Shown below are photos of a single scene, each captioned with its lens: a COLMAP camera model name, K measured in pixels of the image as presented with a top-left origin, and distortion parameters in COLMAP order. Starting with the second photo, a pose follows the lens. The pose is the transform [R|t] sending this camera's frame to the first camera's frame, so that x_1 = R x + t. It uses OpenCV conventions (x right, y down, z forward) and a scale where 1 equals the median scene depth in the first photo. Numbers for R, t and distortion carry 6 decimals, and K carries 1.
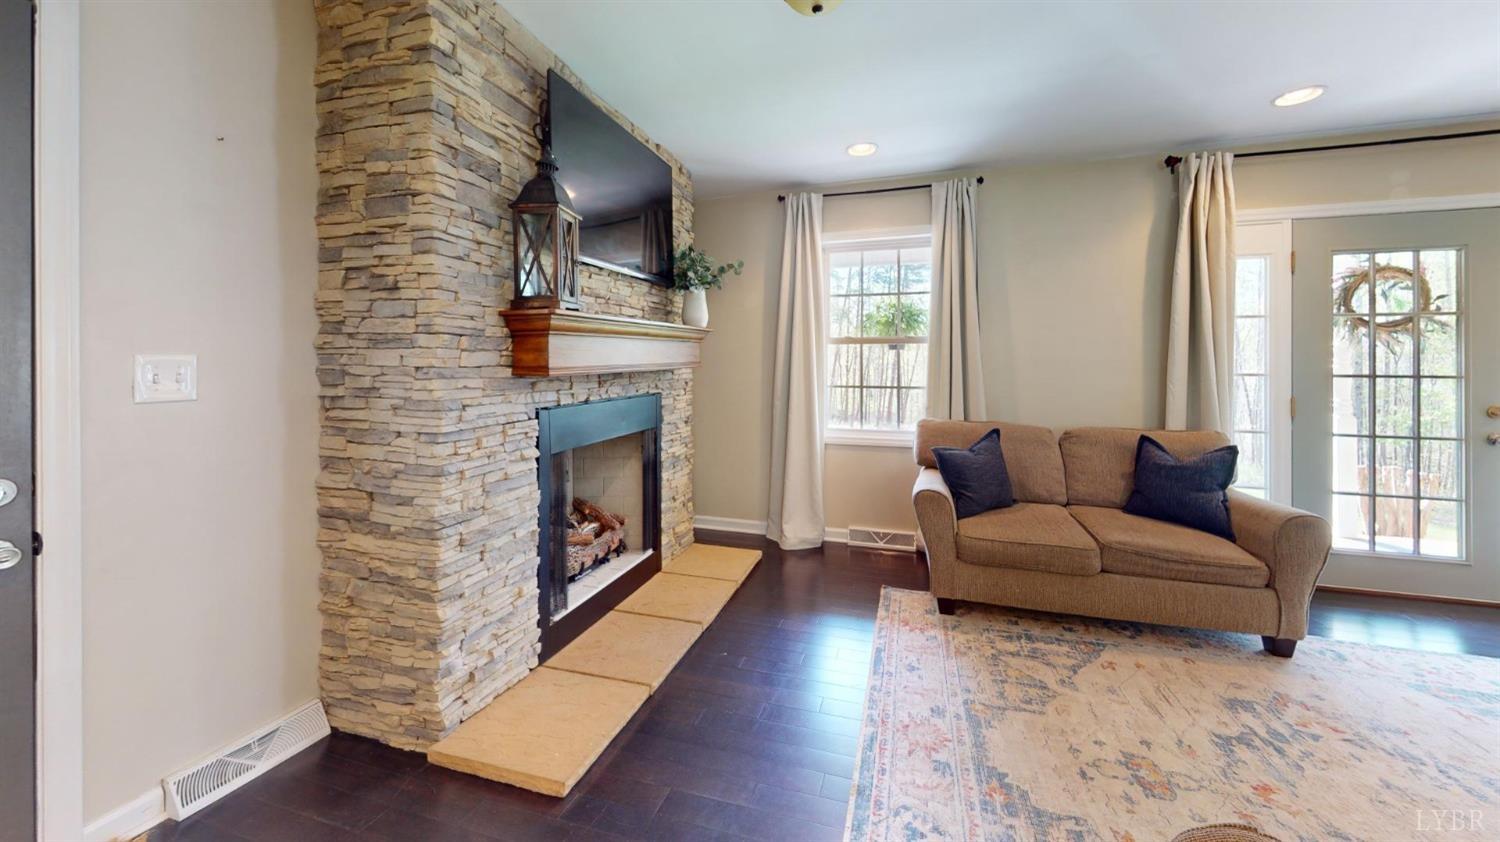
lens RADIAL K [[525.8, 0, 750.0], [0, 525.8, 421.0], [0, 0, 1]] dist [0.000778, 0.000016]
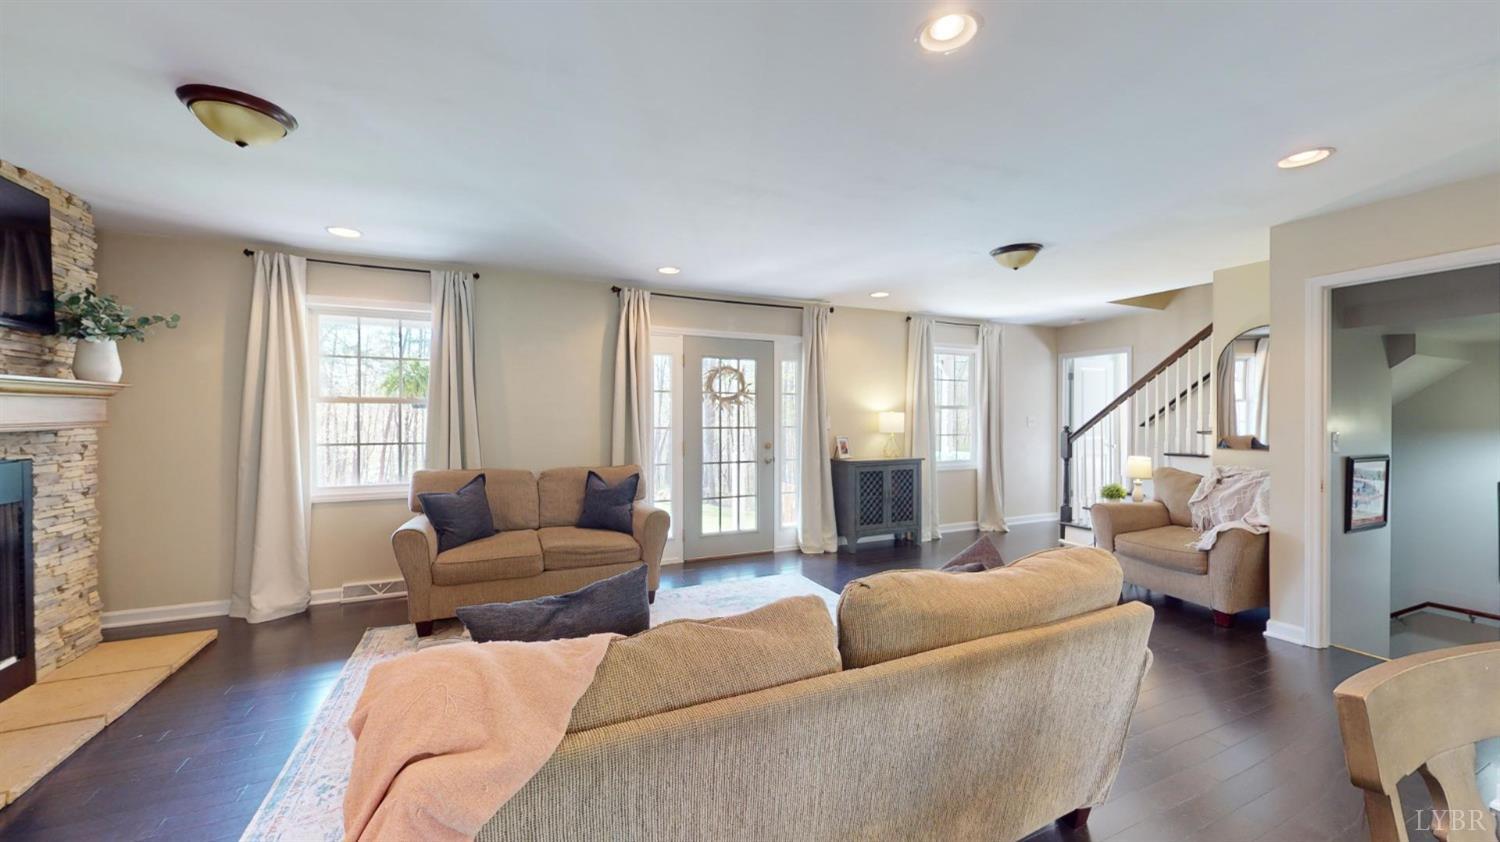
lens RADIAL K [[525.8, 0, 750.0], [0, 525.8, 421.0], [0, 0, 1]] dist [0.000778, 0.000016]
pose [[0.749192, -0.002283, 0.662349, 0.120840], [0.076918, 0.993528, -0.083579, 0.040789], [-0.657871, 0.113563, 0.744519, -0.333169]]
